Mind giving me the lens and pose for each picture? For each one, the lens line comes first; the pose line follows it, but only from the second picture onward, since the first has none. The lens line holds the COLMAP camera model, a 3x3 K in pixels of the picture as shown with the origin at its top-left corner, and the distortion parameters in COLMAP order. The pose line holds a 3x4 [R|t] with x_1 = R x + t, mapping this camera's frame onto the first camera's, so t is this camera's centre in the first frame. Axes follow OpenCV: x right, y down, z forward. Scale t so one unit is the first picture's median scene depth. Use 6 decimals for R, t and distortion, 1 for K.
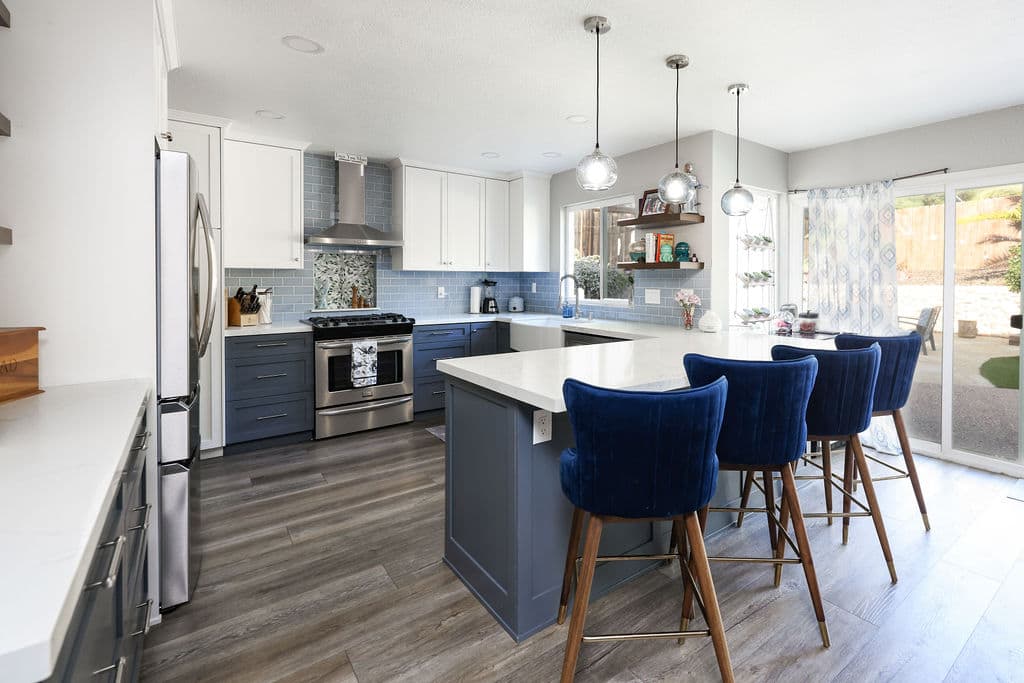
lens RADIAL K [[491.1, 0, 599.0], [0, 491.1, 282.9], [0, 0, 1]] dist [-0.000865, 0.000007]
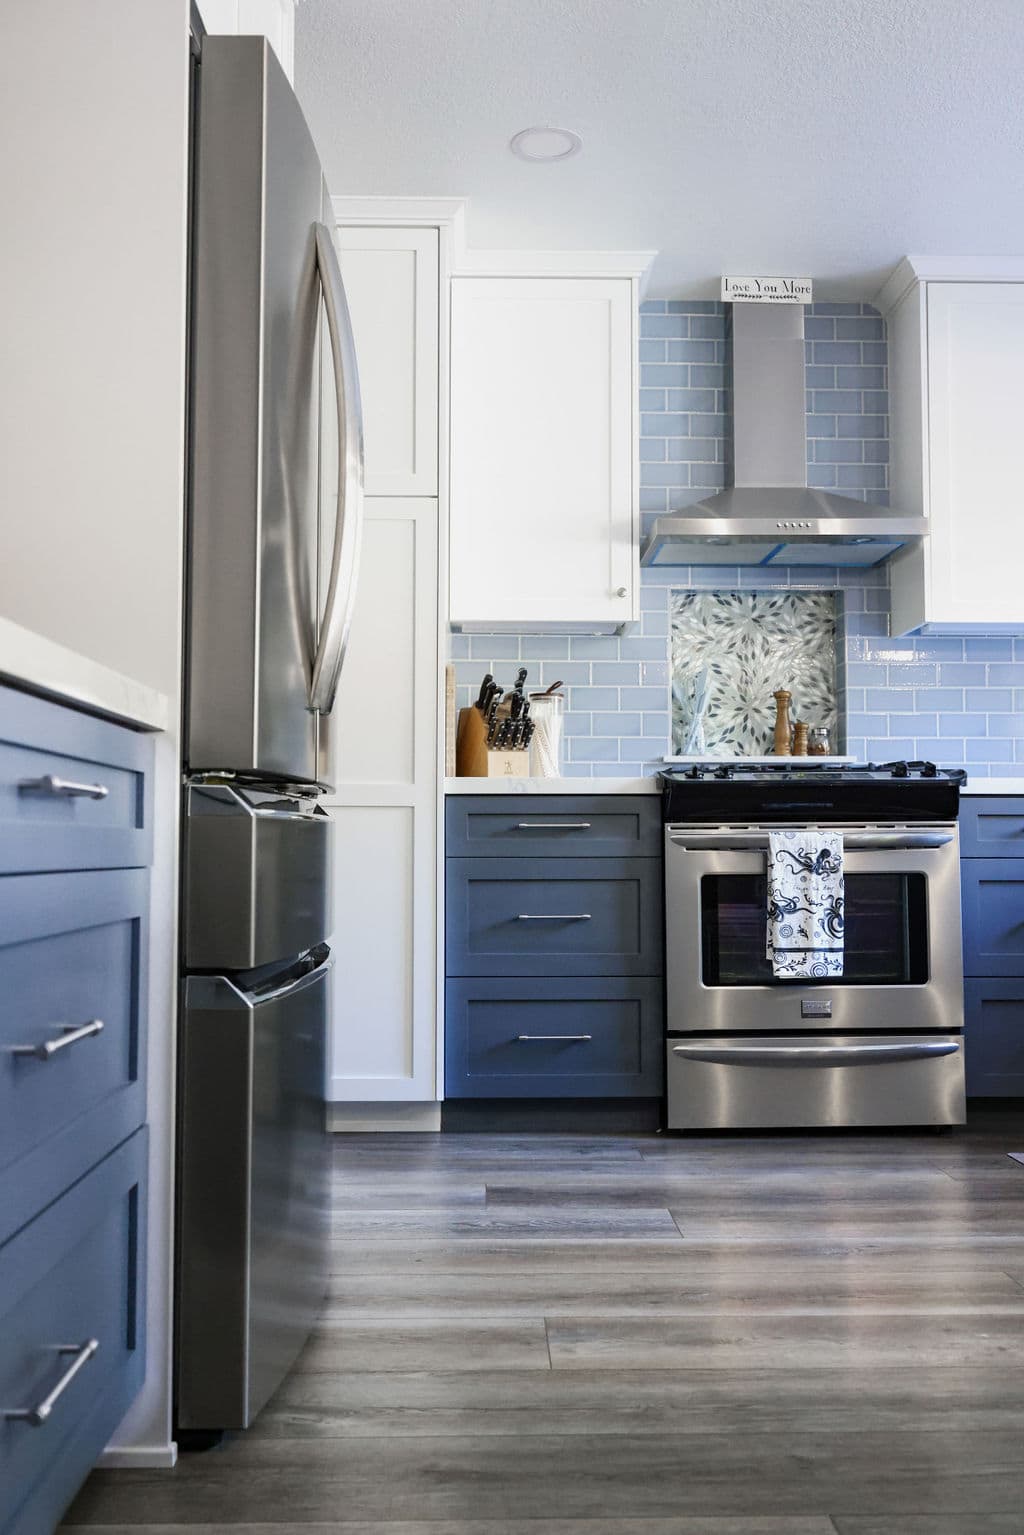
lens RADIAL K [[1458.4, 0, 508.9], [0, 1458.4, 757.1], [0, 0, 1]] dist [-0.000401, -0.007041]
pose [[0.782774, -0.039552, -0.621048, -0.052637], [-0.004490, 0.997593, -0.069191, 0.131631], [0.622290, 0.056949, 0.780712, 0.164694]]
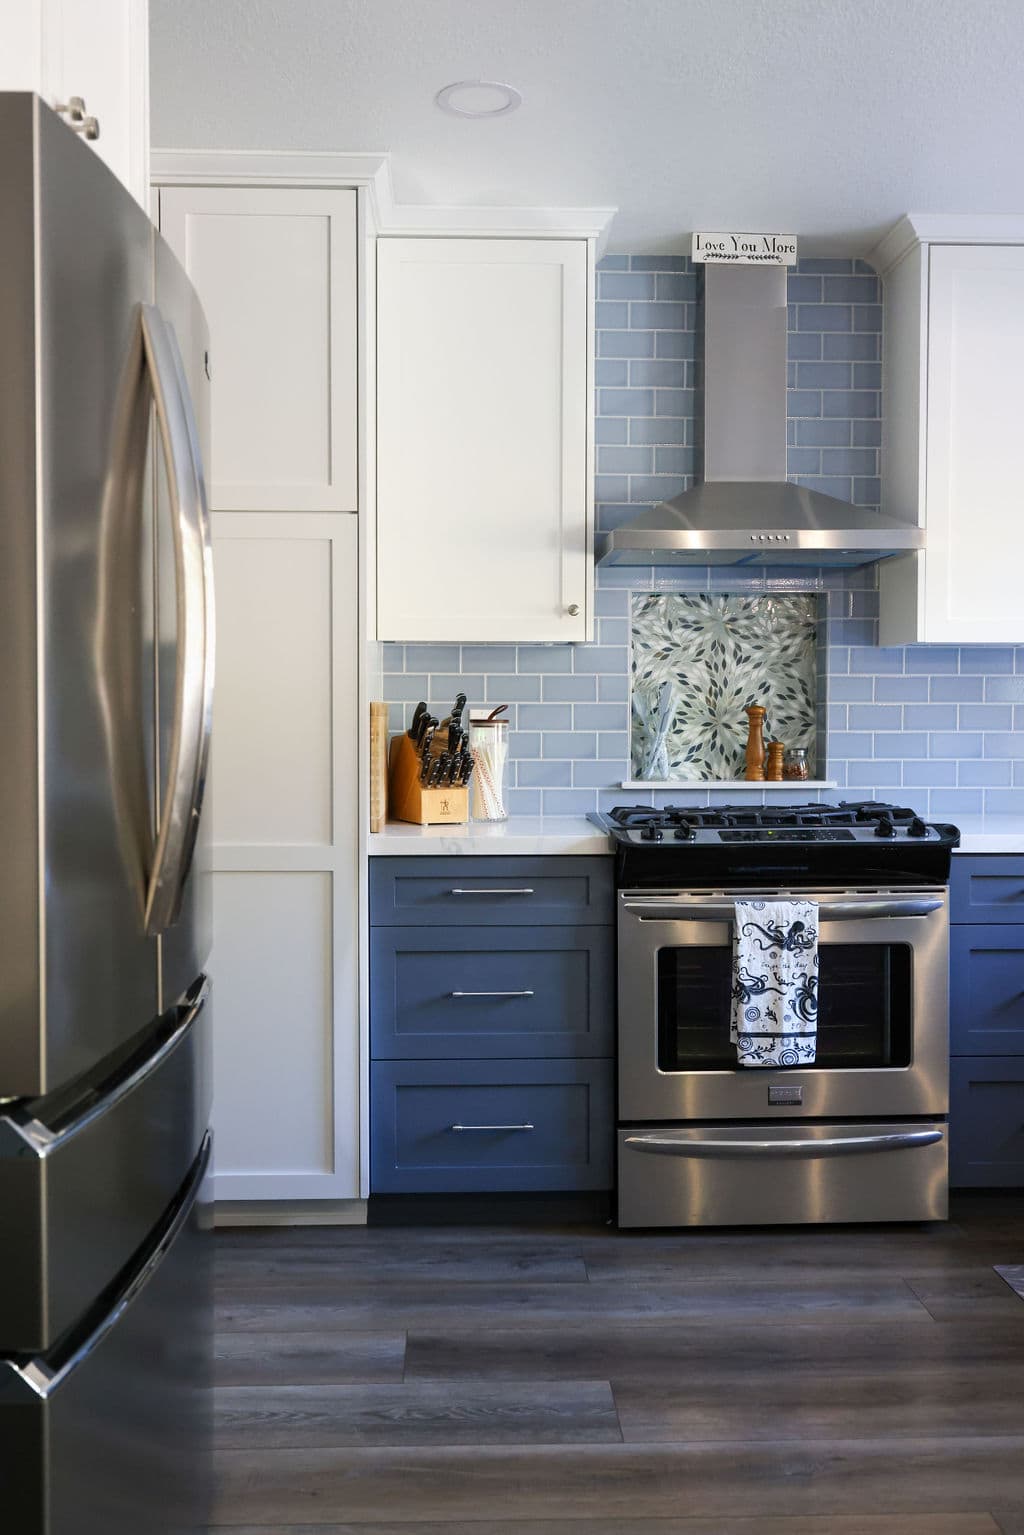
lens RADIAL K [[1473.7, 0, 506.0], [0, 1473.7, 760.8], [0, 0, 1]] dist [-0.006514, -0.006534]
pose [[0.789789, 0.019454, -0.613070, -0.094872], [-0.003906, 0.999636, 0.026689, 0.019513], [0.613366, -0.018684, 0.789578, 0.258921]]
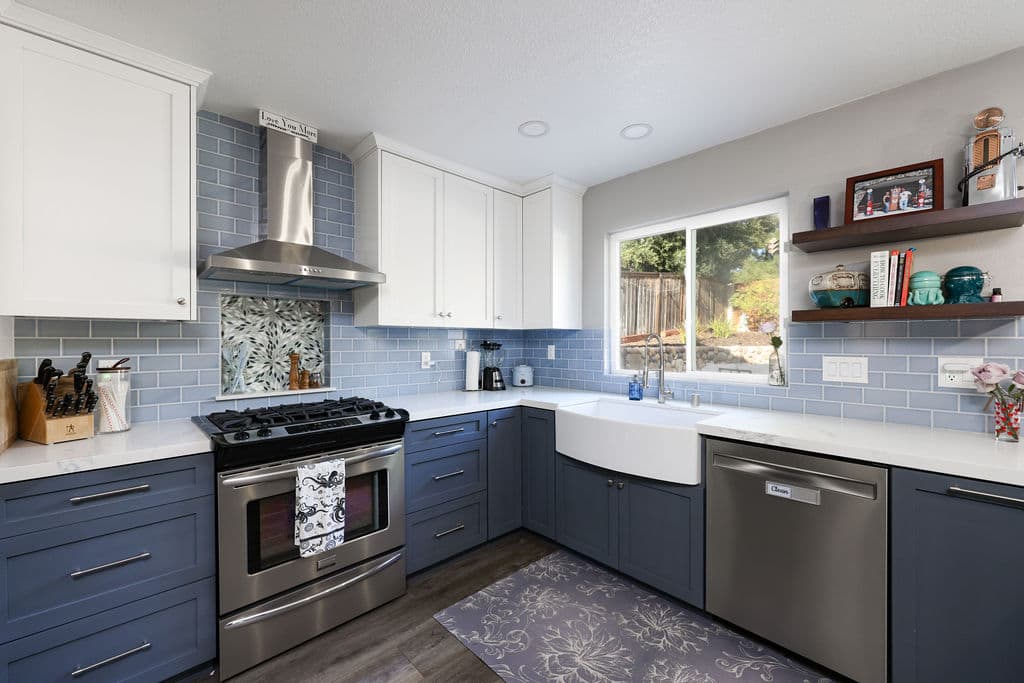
lens RADIAL K [[412.4, 0, 513.6], [0, 412.4, 342.5], [0, 0, 1]] dist [-0.000932, -0.000264]
pose [[0.997888, -0.003293, 0.064871, -0.296018], [0.003508, 0.999989, -0.003195, -0.003119], [-0.064860, 0.003415, 0.997889, 0.542322]]
